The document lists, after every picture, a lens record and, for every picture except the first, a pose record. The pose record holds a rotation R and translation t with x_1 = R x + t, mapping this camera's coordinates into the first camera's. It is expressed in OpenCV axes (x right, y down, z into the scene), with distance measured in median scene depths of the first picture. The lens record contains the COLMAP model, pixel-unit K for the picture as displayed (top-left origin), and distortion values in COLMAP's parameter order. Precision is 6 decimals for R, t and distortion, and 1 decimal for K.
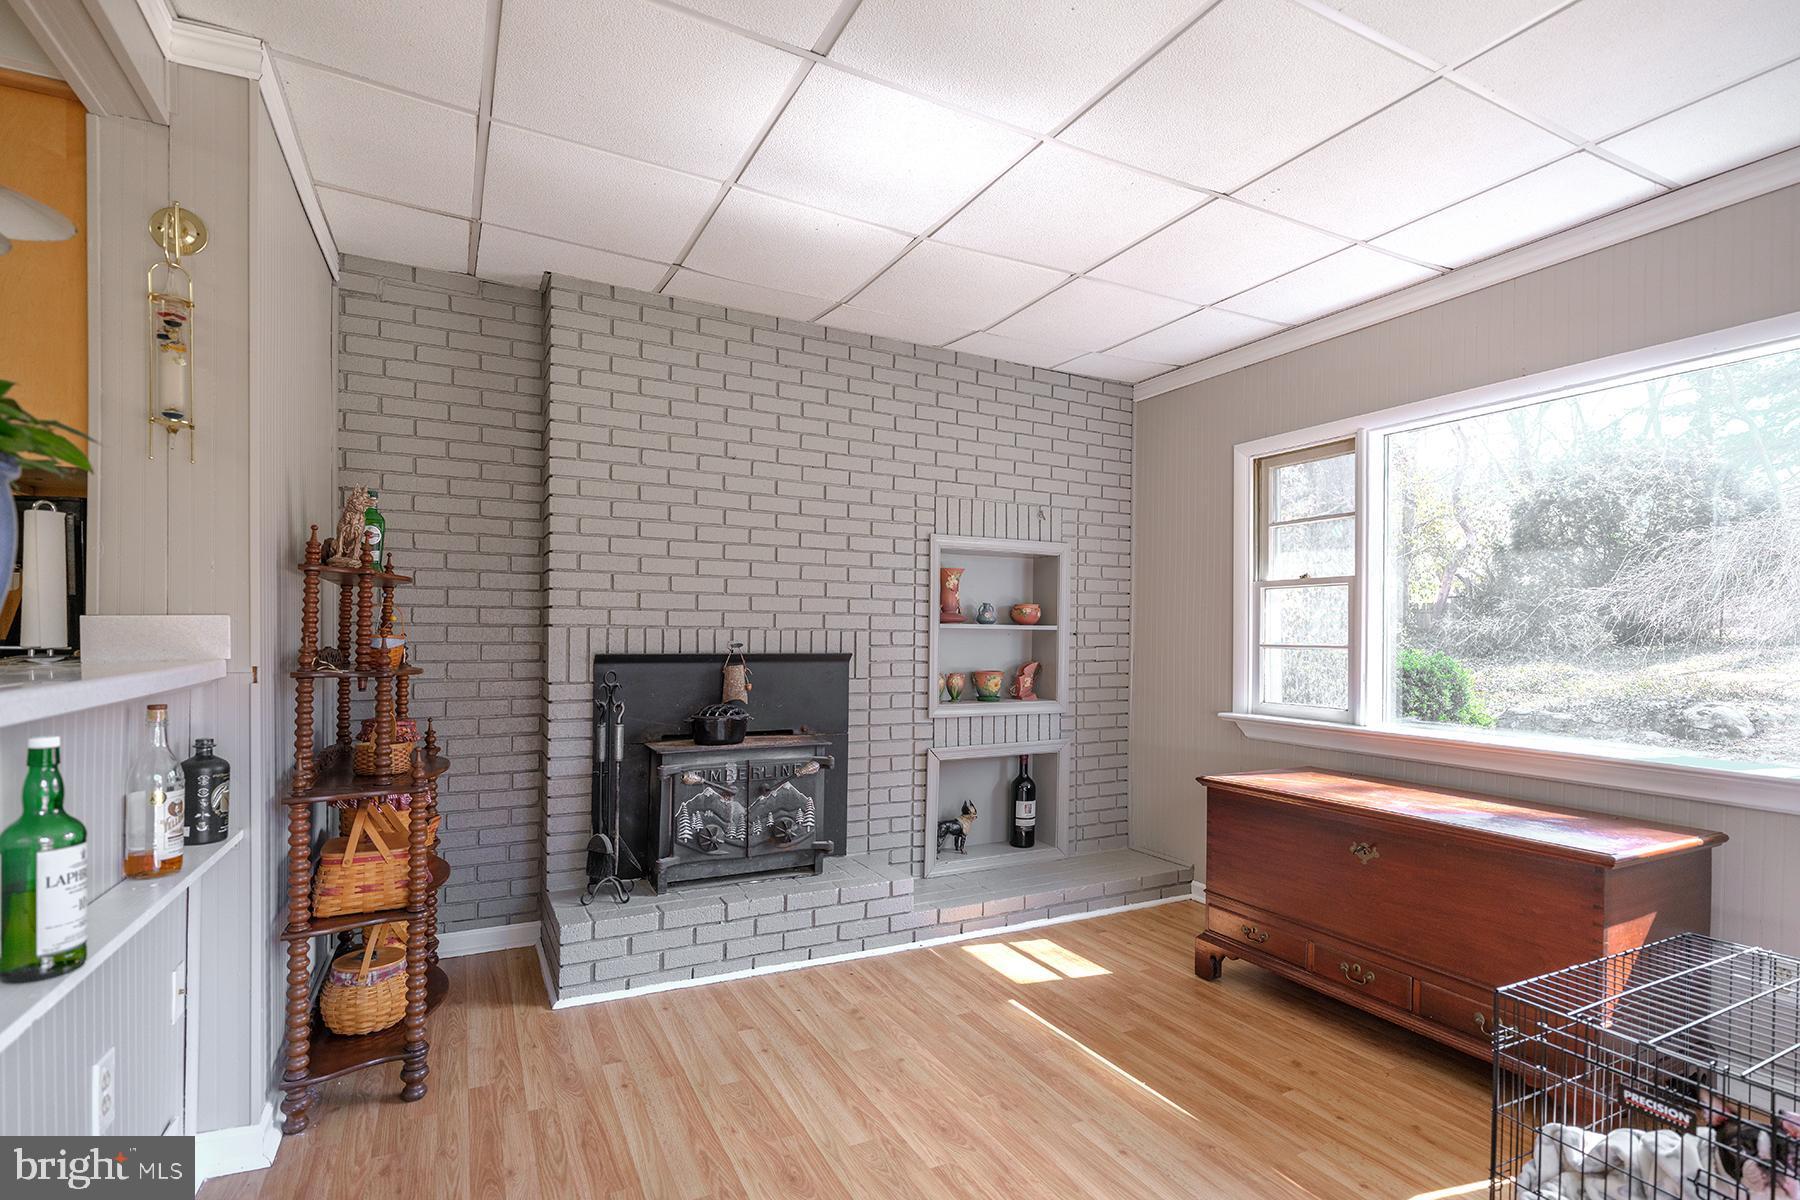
lens RADIAL K [[850.1, 0, 900.2], [0, 850.1, 632.2], [0, 0, 1]] dist [-0.001686, -0.000418]
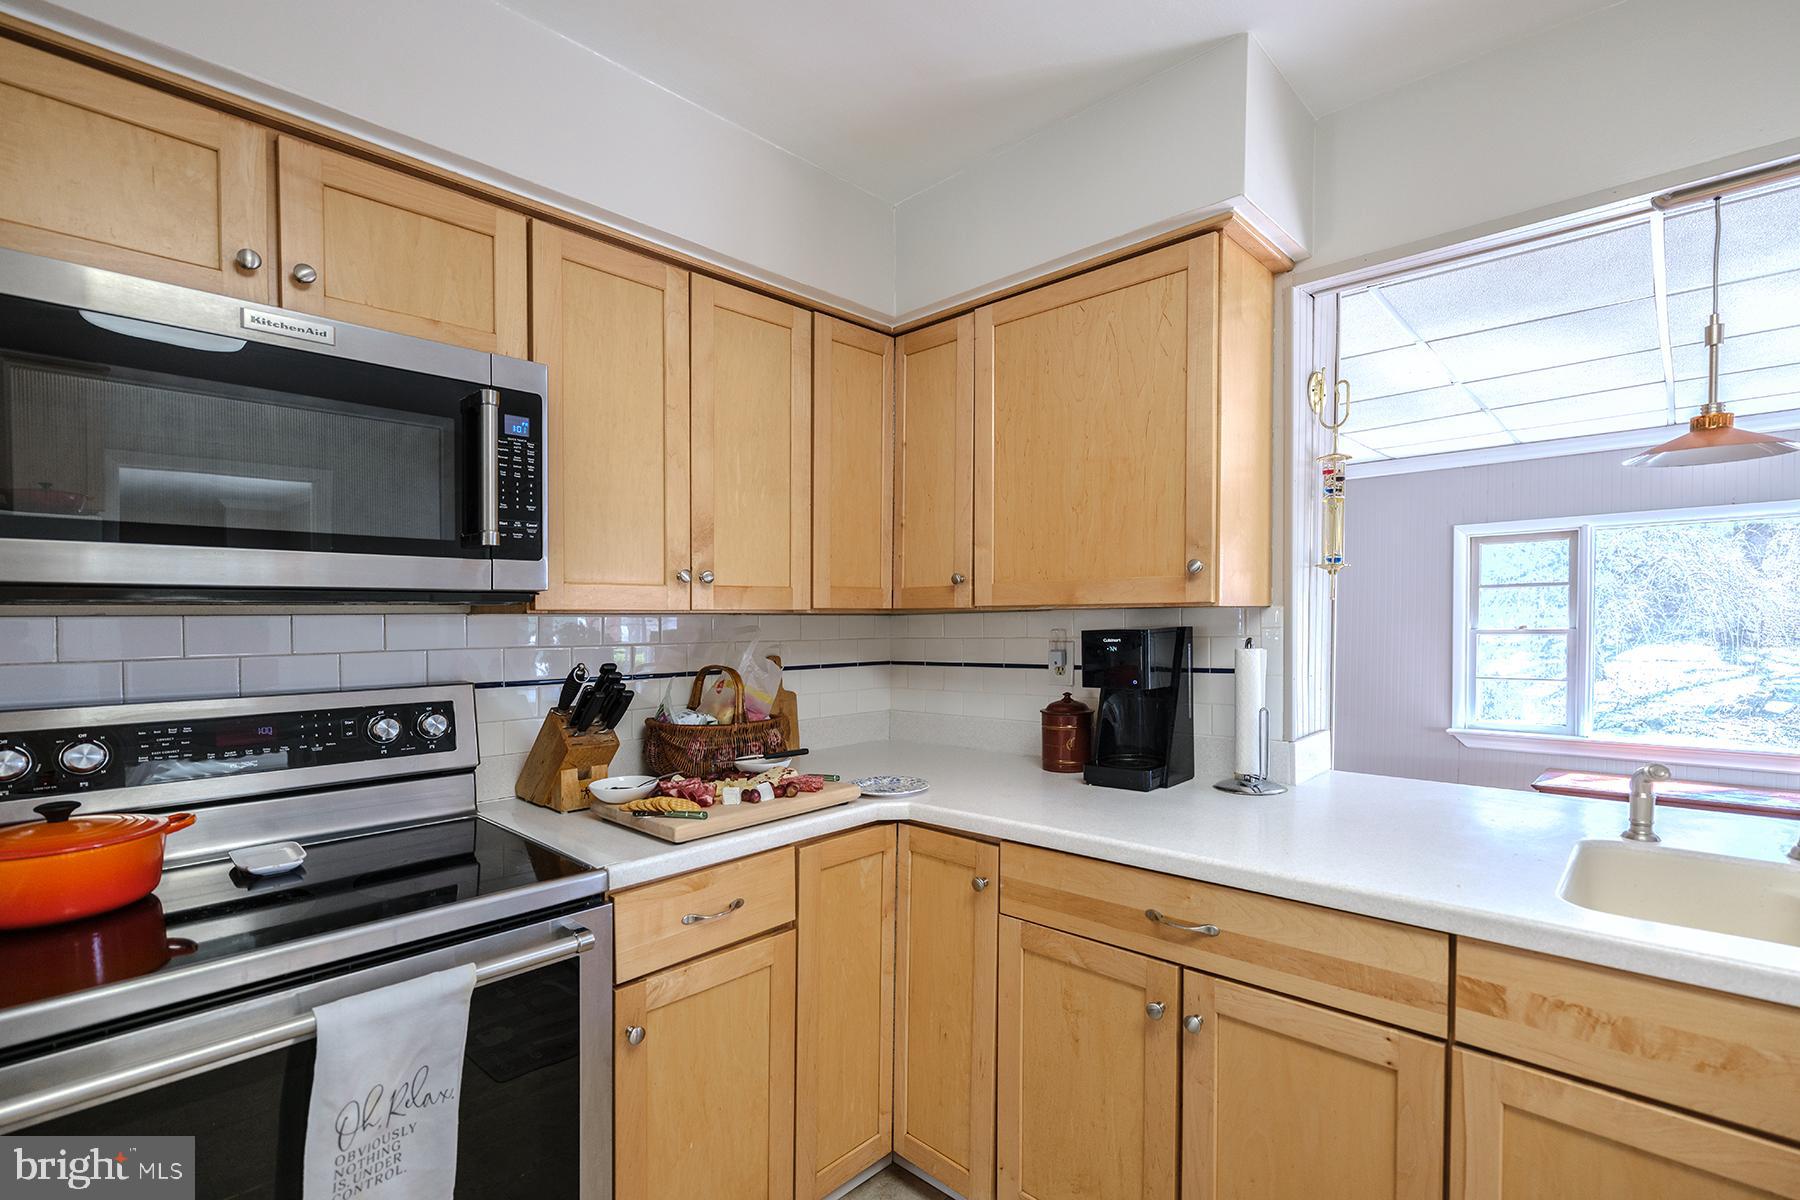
lens RADIAL K [[827.8, 0, 902.8], [0, 827.8, 630.1], [0, 0, 1]] dist [0.000081, 0.000443]
pose [[0.945057, -0.018422, 0.326387, -0.865259], [0.015228, 0.999808, 0.012337, -0.091028], [-0.326552, -0.006689, 0.945156, 0.069656]]
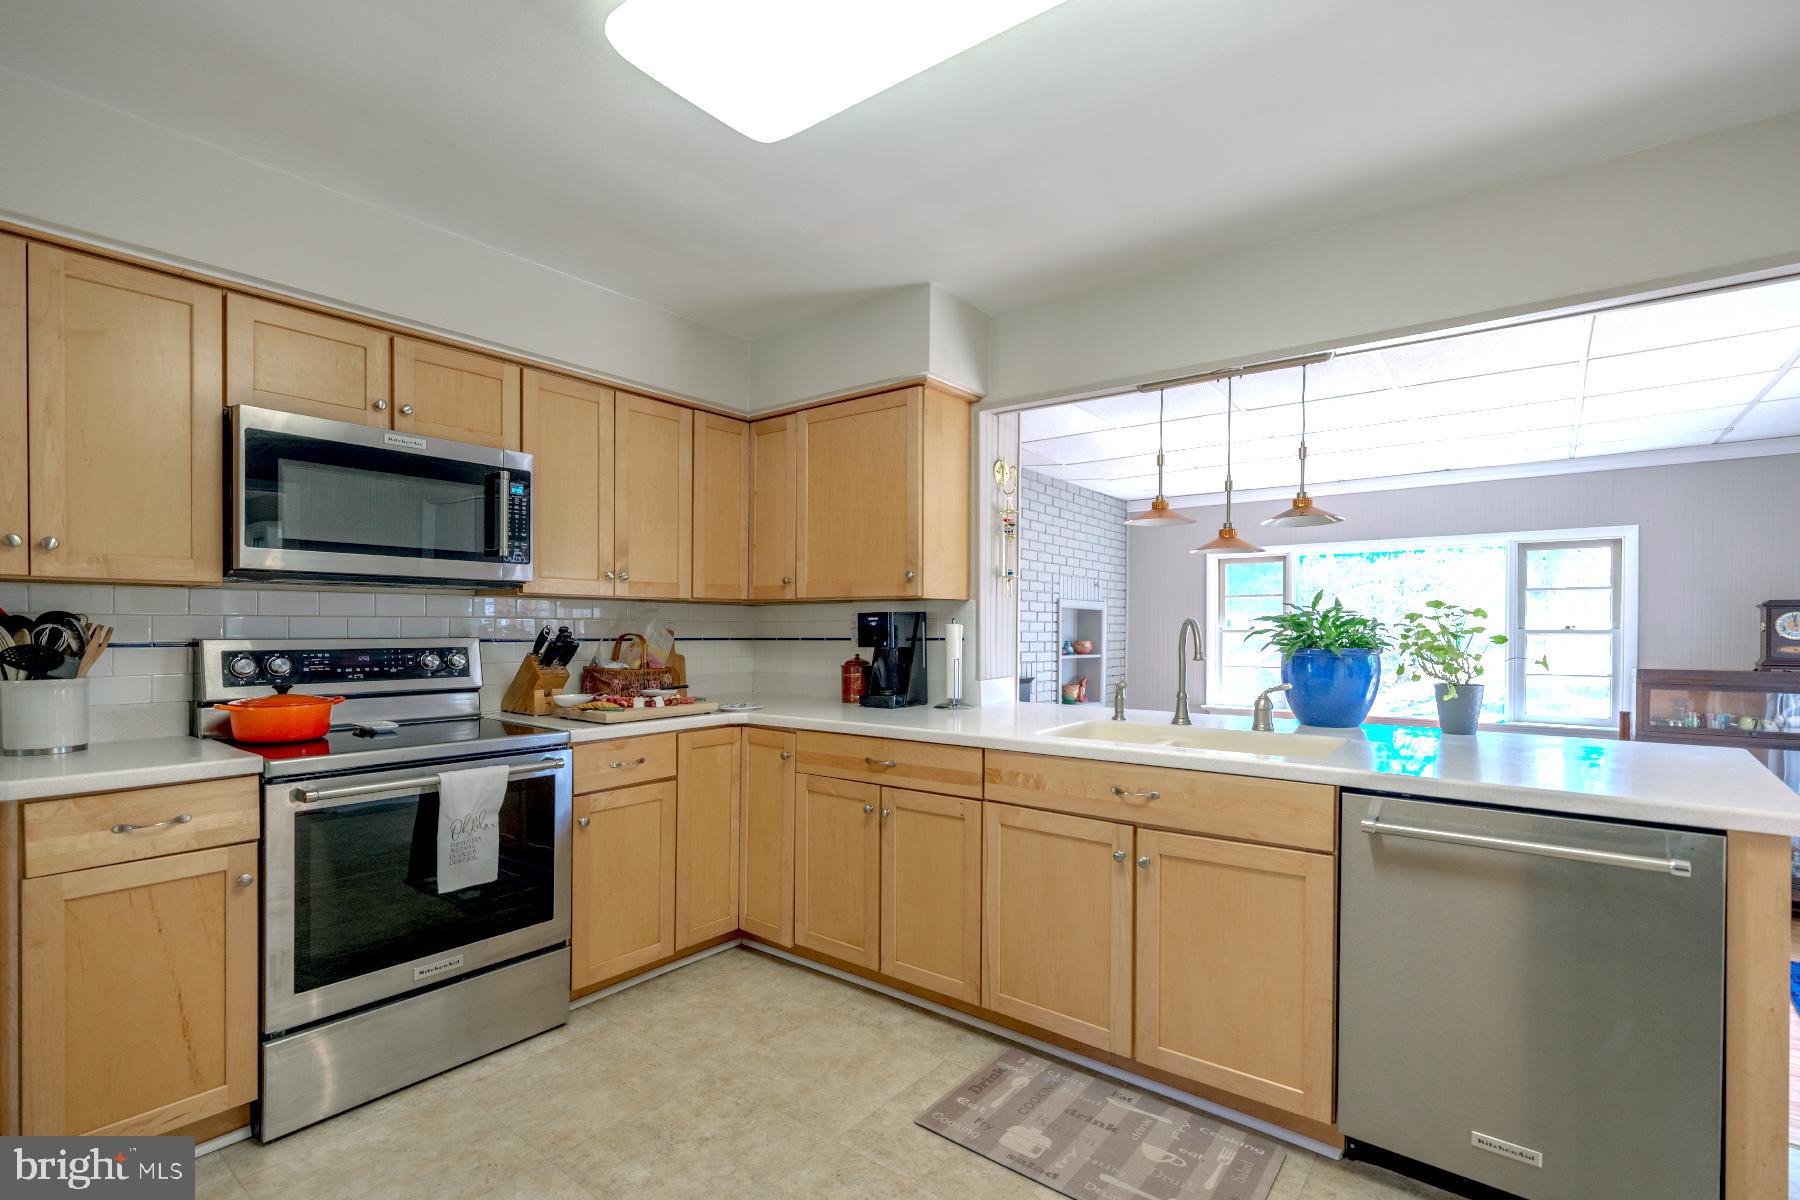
lens RADIAL K [[827.8, 0, 899.8], [0, 827.8, 654.1], [0, 0, 1]] dist [-0.000640, 0.000277]
pose [[0.909474, -0.015364, 0.415477, -0.907456], [0.002217, 0.999482, 0.032105, -0.066754], [-0.415755, -0.028278, 0.909037, -0.284164]]
